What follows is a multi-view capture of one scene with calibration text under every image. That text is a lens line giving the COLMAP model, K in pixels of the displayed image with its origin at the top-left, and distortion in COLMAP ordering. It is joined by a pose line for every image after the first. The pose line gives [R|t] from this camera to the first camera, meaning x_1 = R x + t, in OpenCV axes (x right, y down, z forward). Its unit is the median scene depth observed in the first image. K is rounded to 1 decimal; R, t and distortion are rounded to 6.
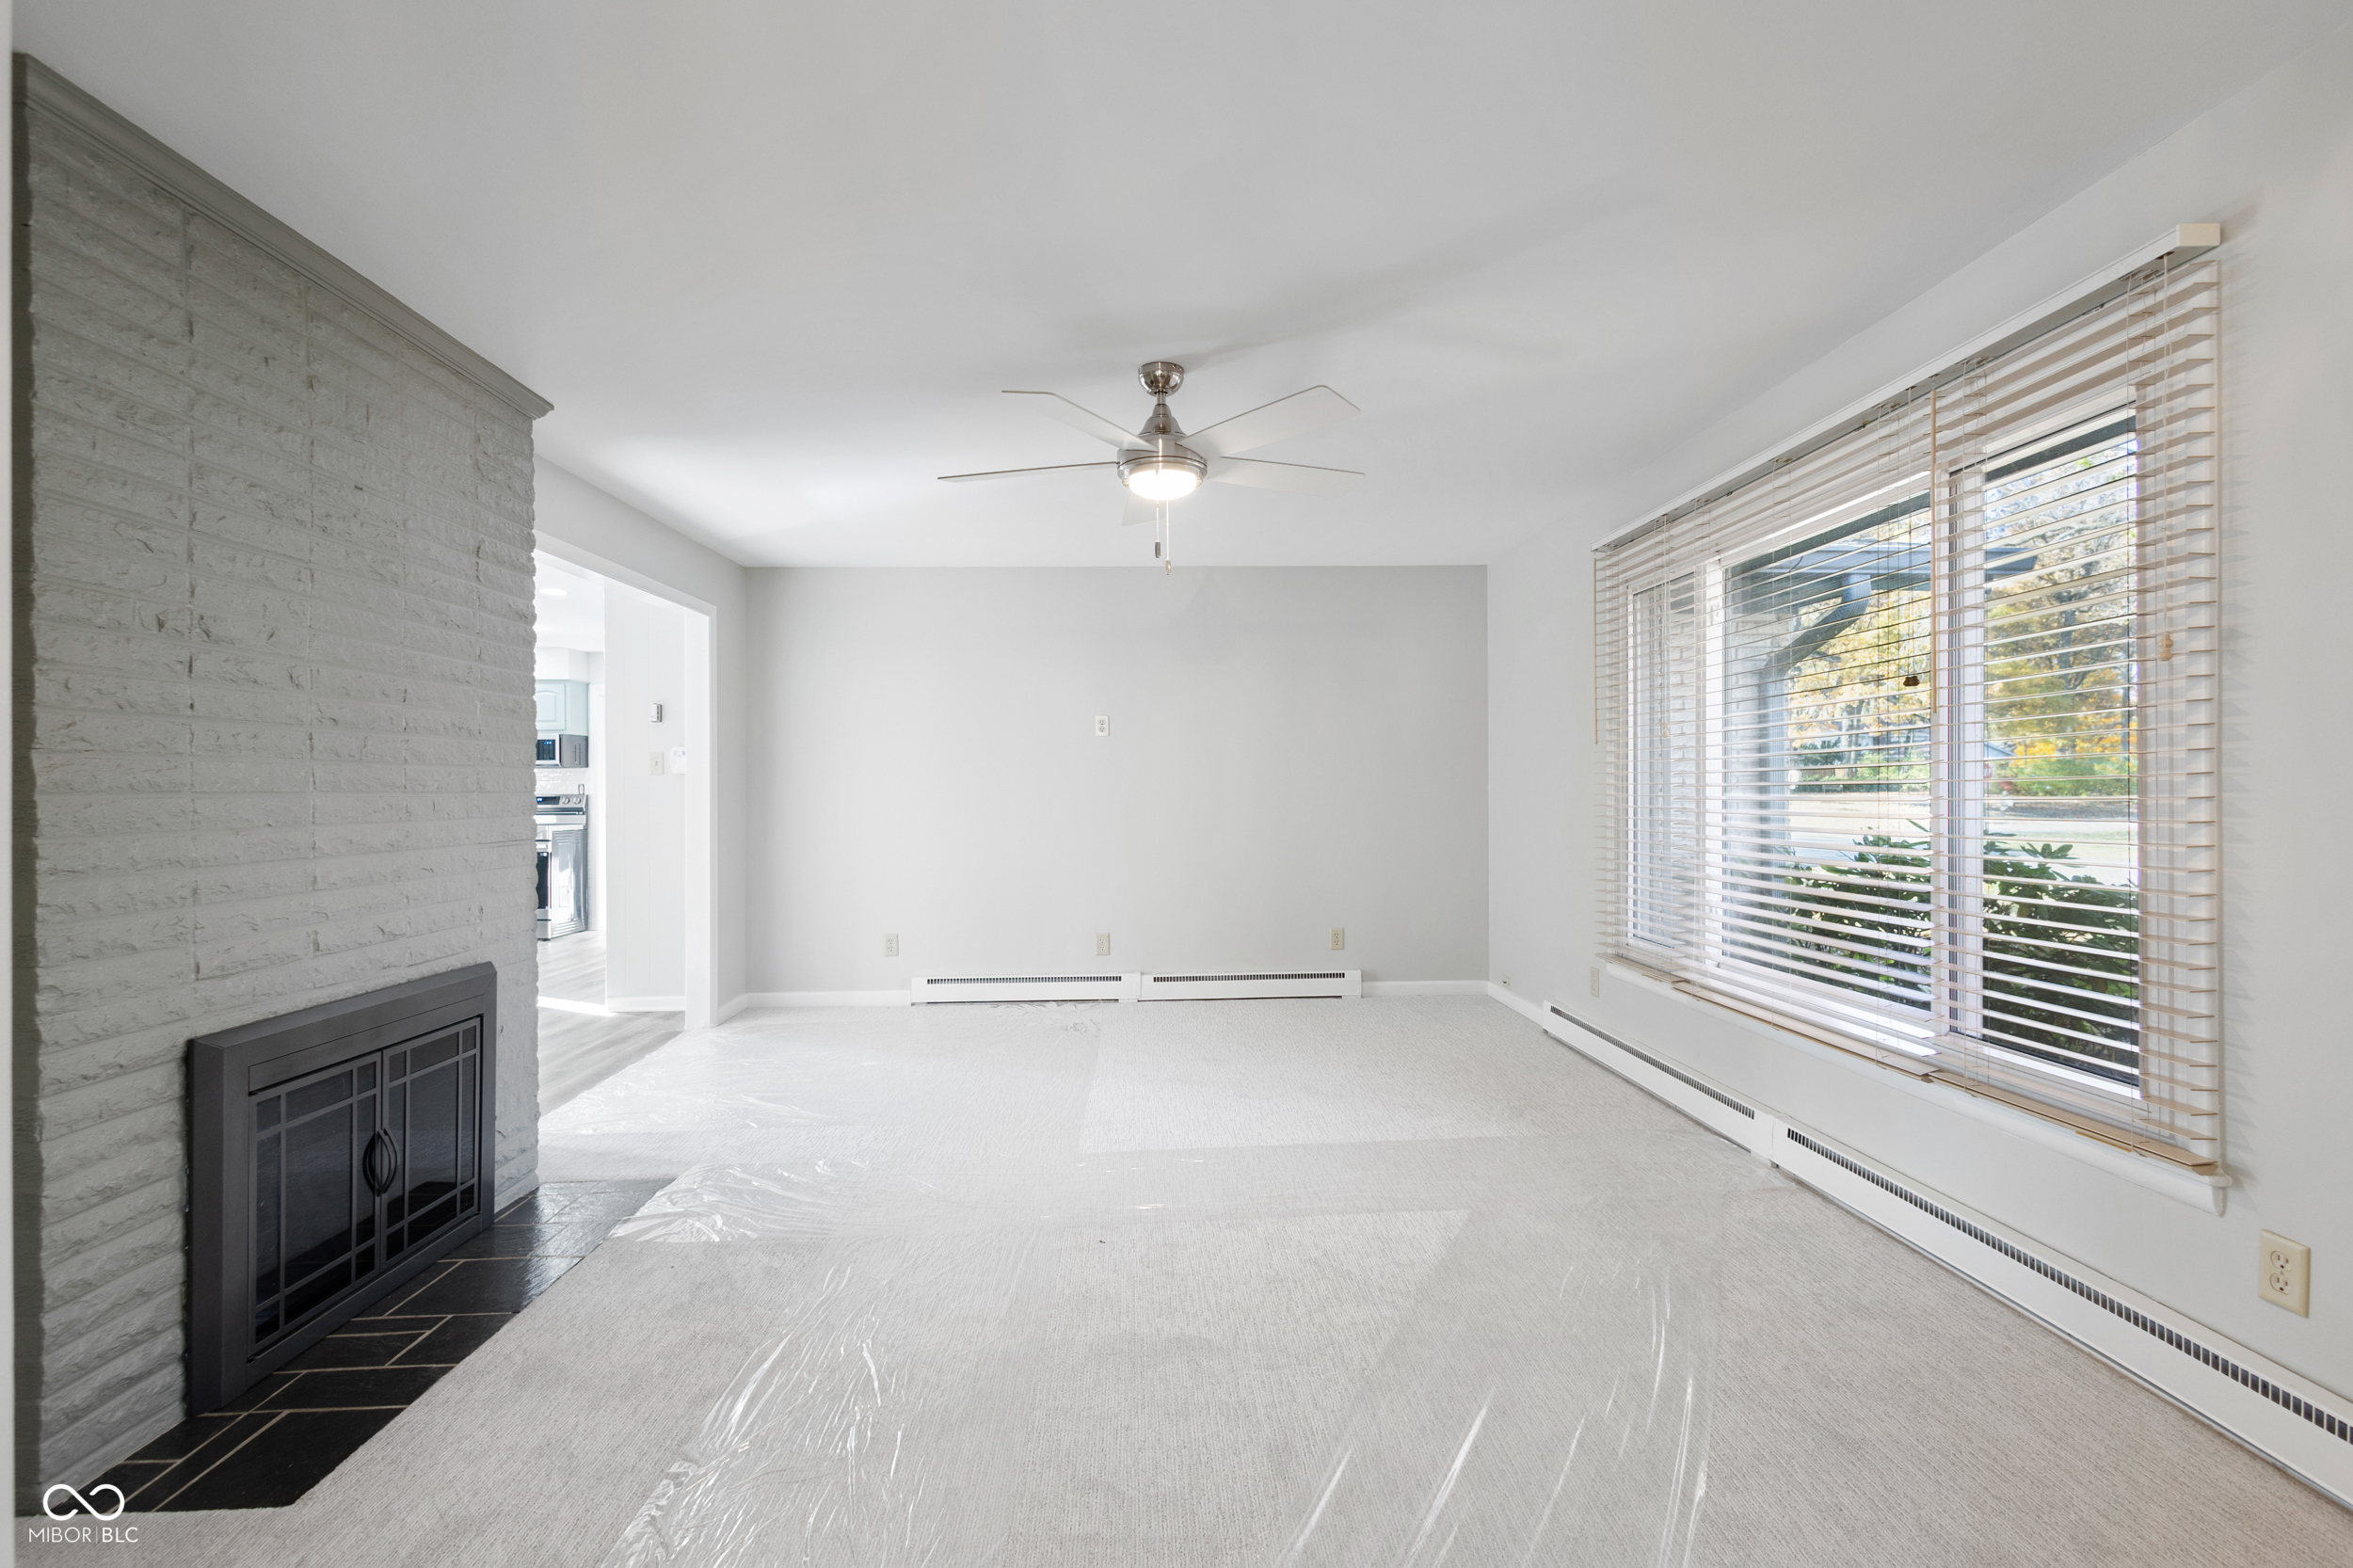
lens RADIAL K [[1094.3, 0, 1176.0], [0, 1094.3, 774.5], [0, 0, 1]] dist [0.009795, -0.003559]
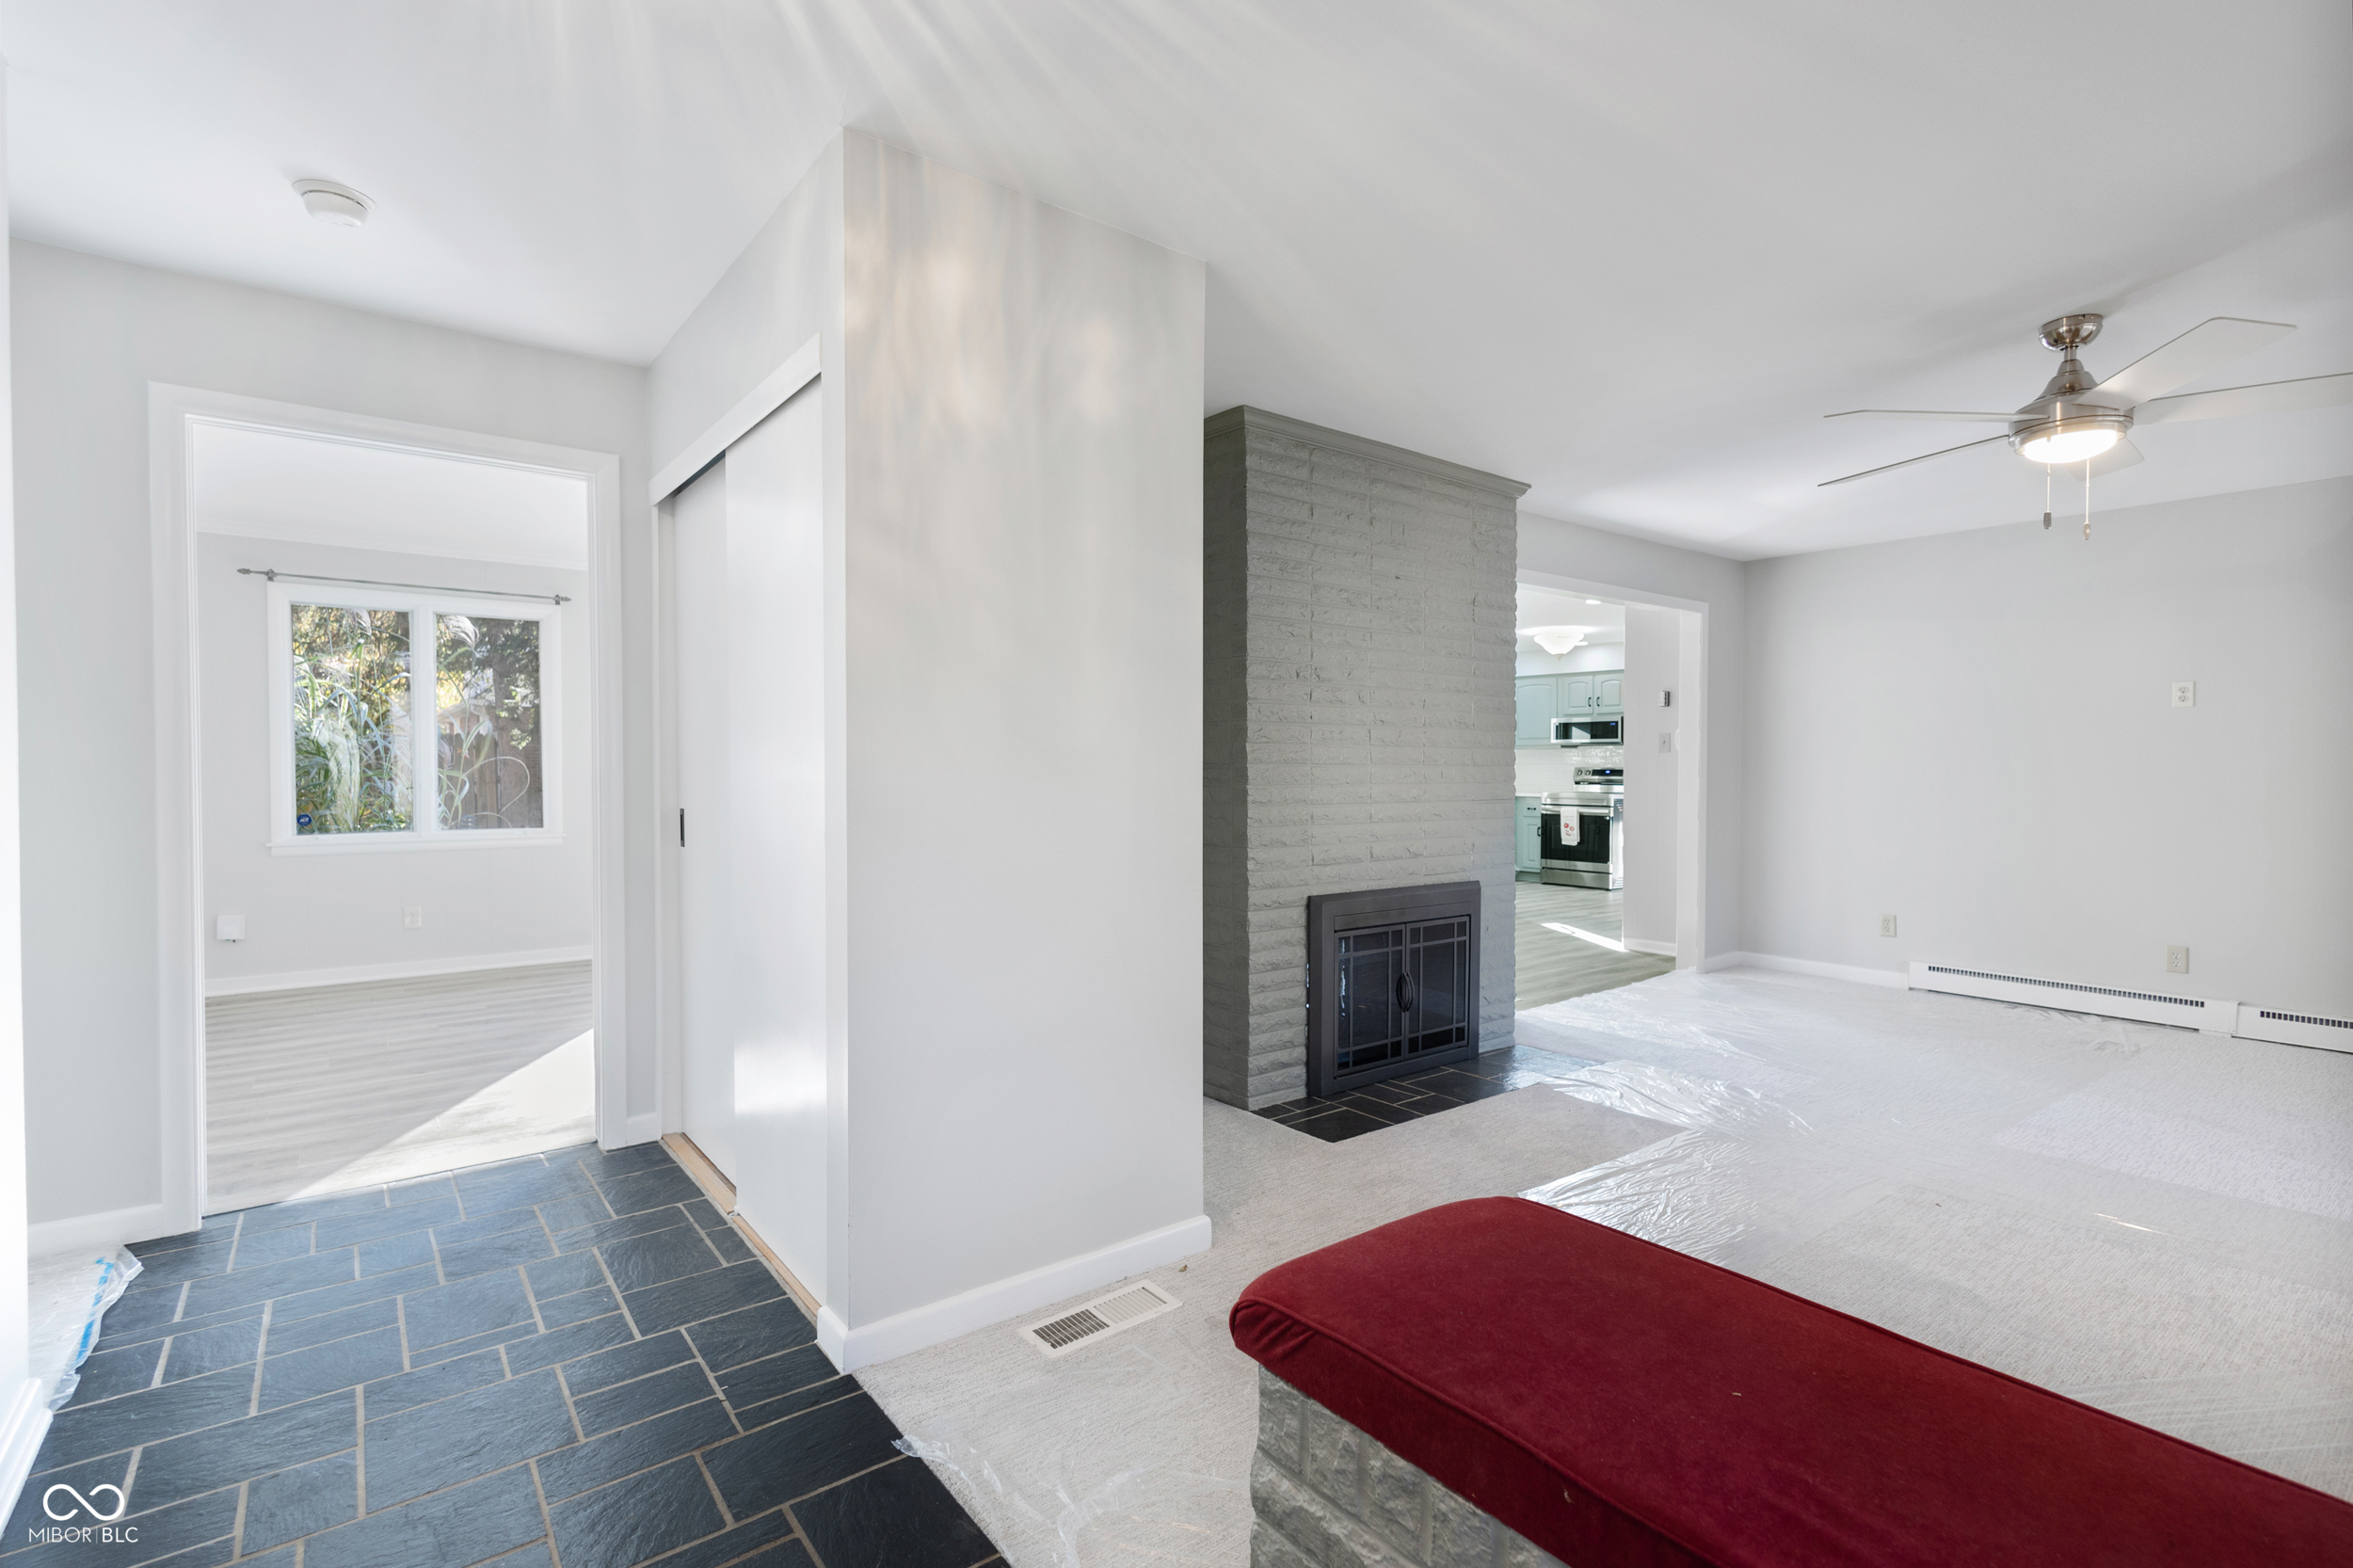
lens RADIAL K [[1094.3, 0, 1199.3], [0, 1094.3, 781.6], [0, 0, 1]] dist [0.009795, -0.003559]
pose [[0.595208, 0.025159, -0.803178, 0.384175], [-0.001095, 0.999534, 0.030498, -0.008077], [0.803571, -0.017273, 0.594958, -0.201530]]
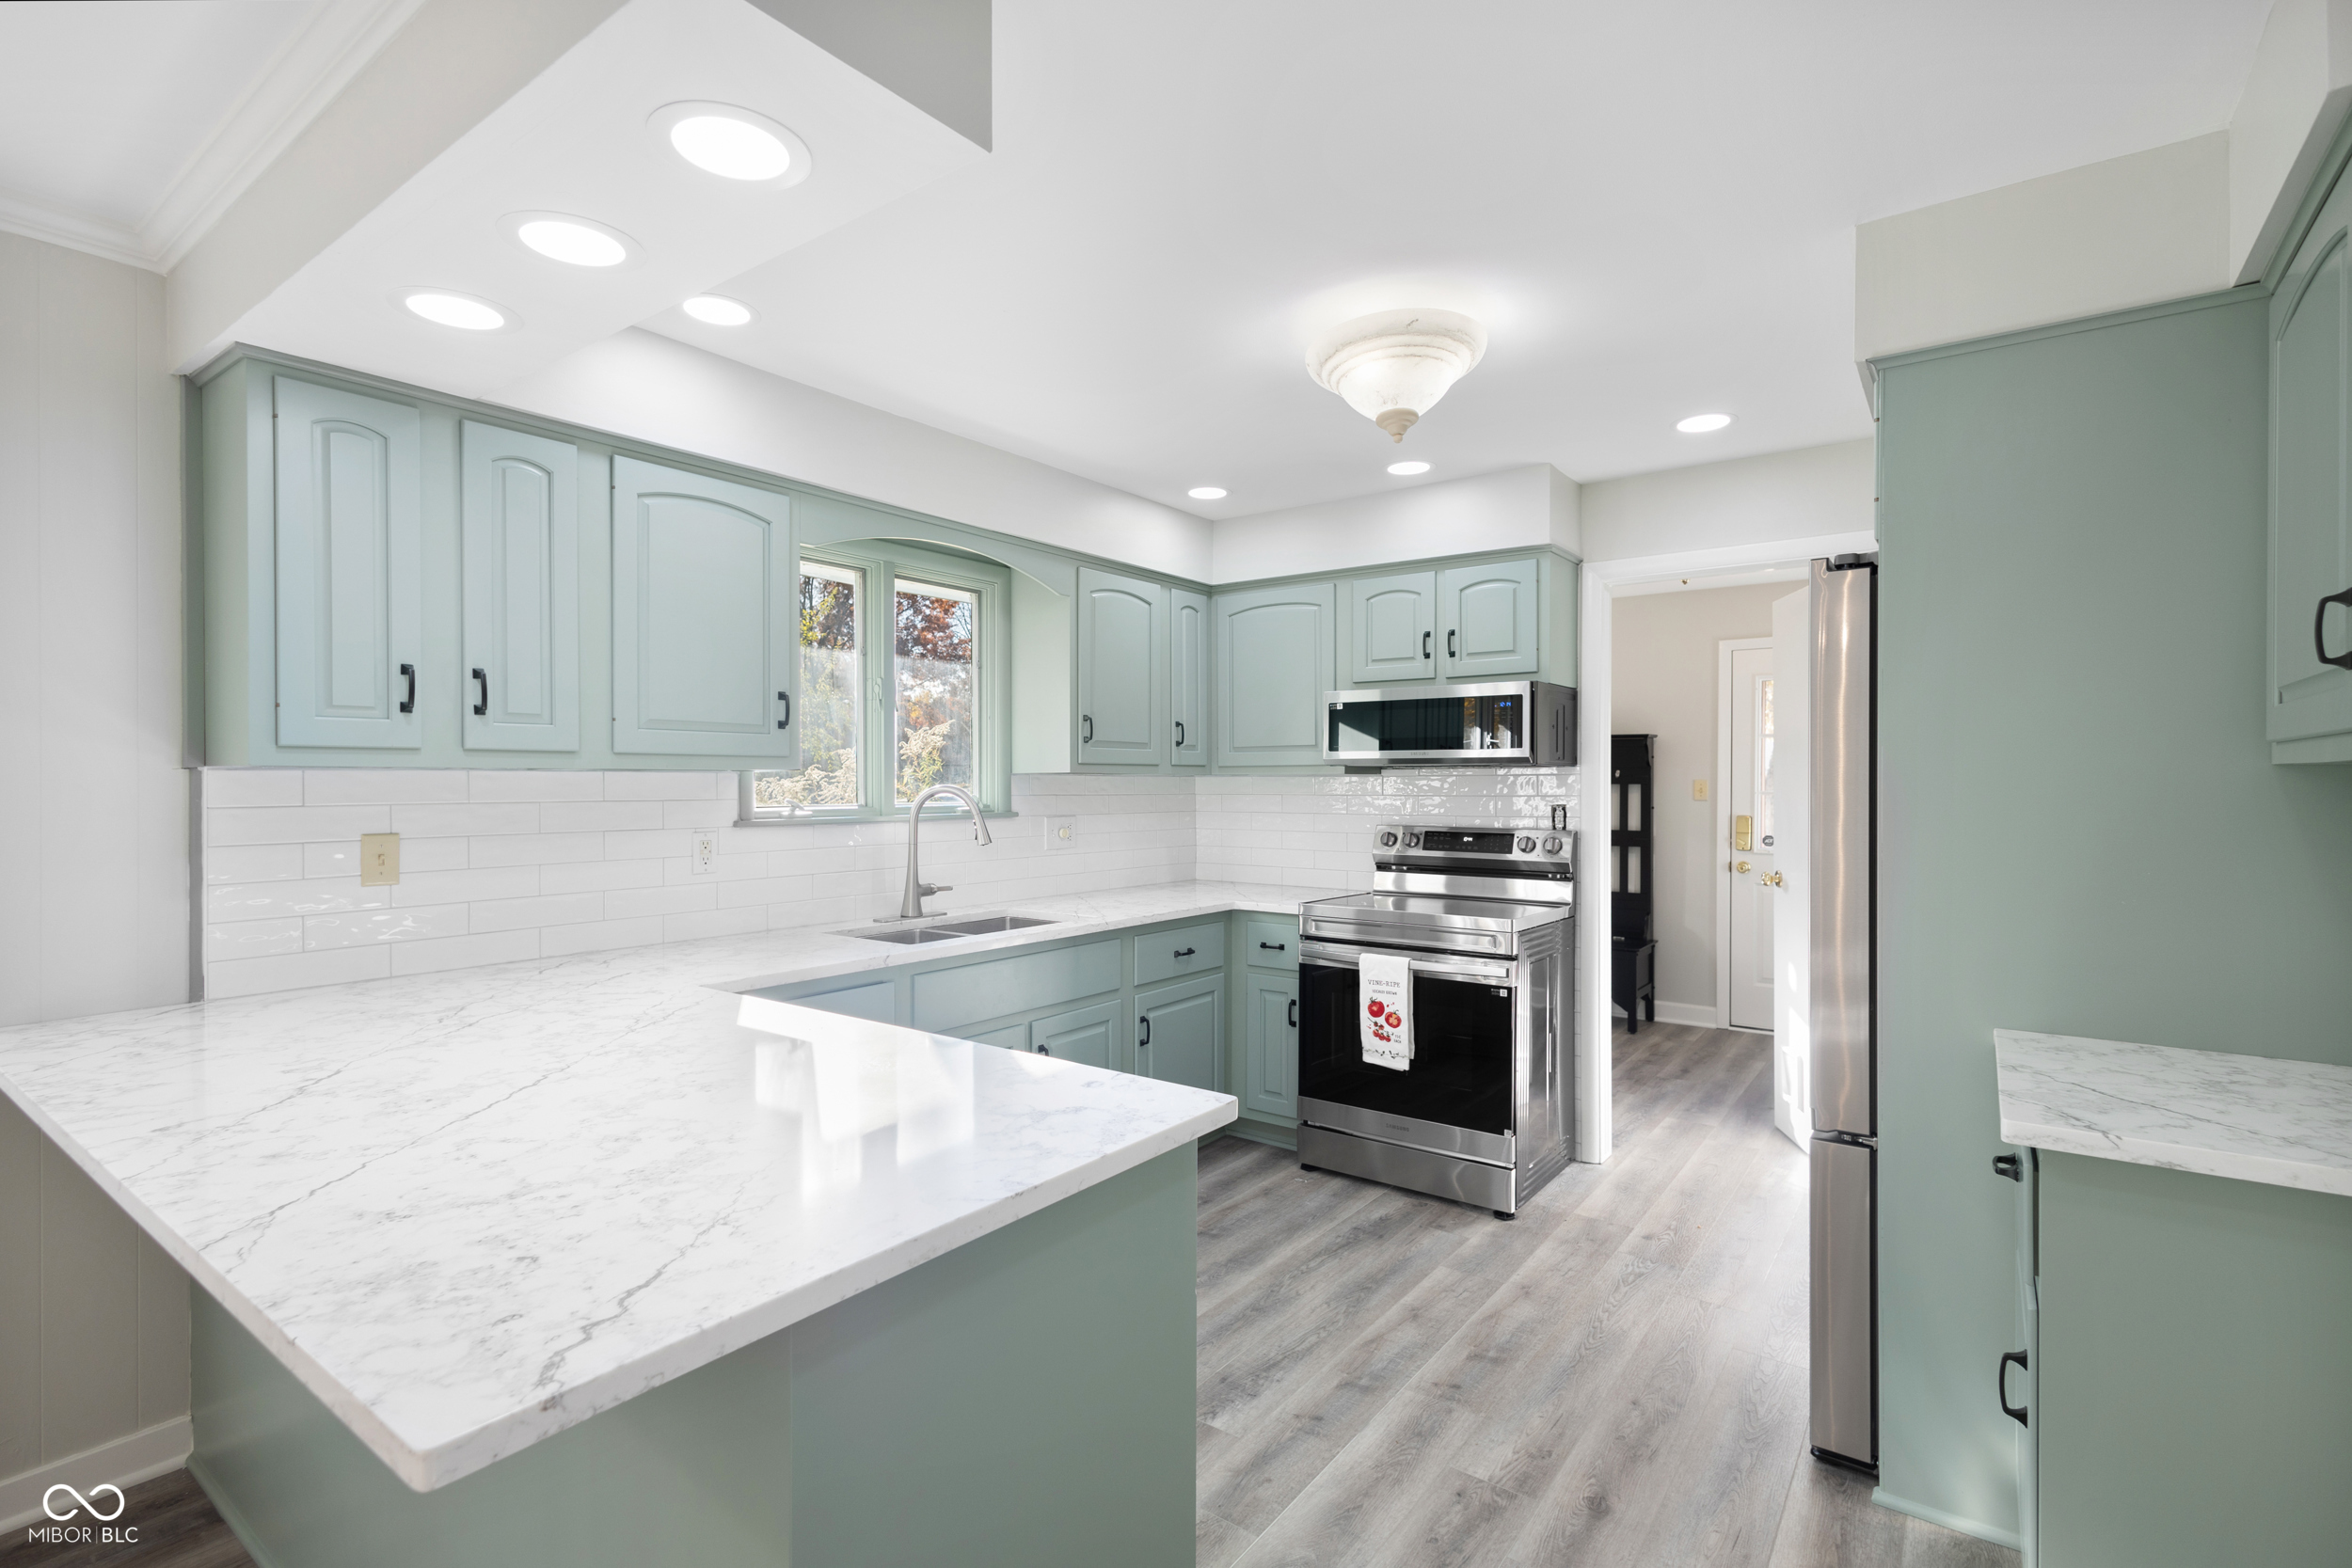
lens RADIAL K [[1093.8, 0, 1162.1], [0, 1093.8, 789.4], [0, 0, 1]] dist [0.009795, -0.003559]
pose [[0.771298, 0.021006, -0.636128, -1.365325], [-0.010105, 0.999733, 0.020761, -0.017432], [0.636394, -0.009585, 0.771304, 2.037662]]
